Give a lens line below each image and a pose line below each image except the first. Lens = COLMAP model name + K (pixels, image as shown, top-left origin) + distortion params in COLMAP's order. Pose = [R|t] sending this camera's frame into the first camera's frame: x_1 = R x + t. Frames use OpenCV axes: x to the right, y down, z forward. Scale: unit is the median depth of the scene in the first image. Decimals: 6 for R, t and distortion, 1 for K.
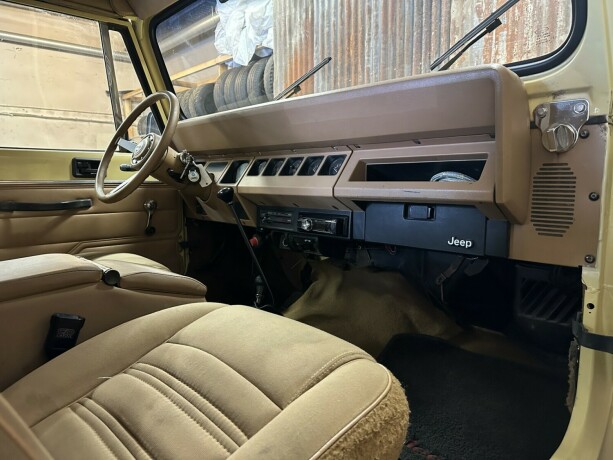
lens RADIAL K [[432.0, 0, 308.6], [0, 432.0, 227.5], [0, 0, 1]] dist [0.047891, -0.064921]
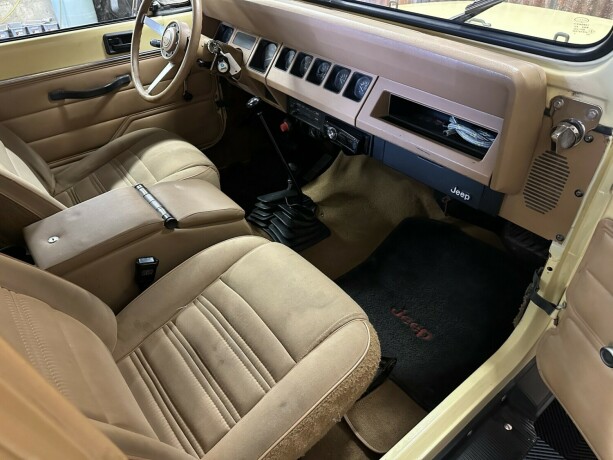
lens RADIAL K [[432.0, 0, 308.3], [0, 432.0, 232.1], [0, 0, 1]] dist [0.047891, -0.064921]
pose [[0.995185, 0.049169, -0.084785, 0.057255], [0.002218, 0.853537, 0.521028, -0.500104], [0.097985, -0.518707, 0.849318, -0.058611]]
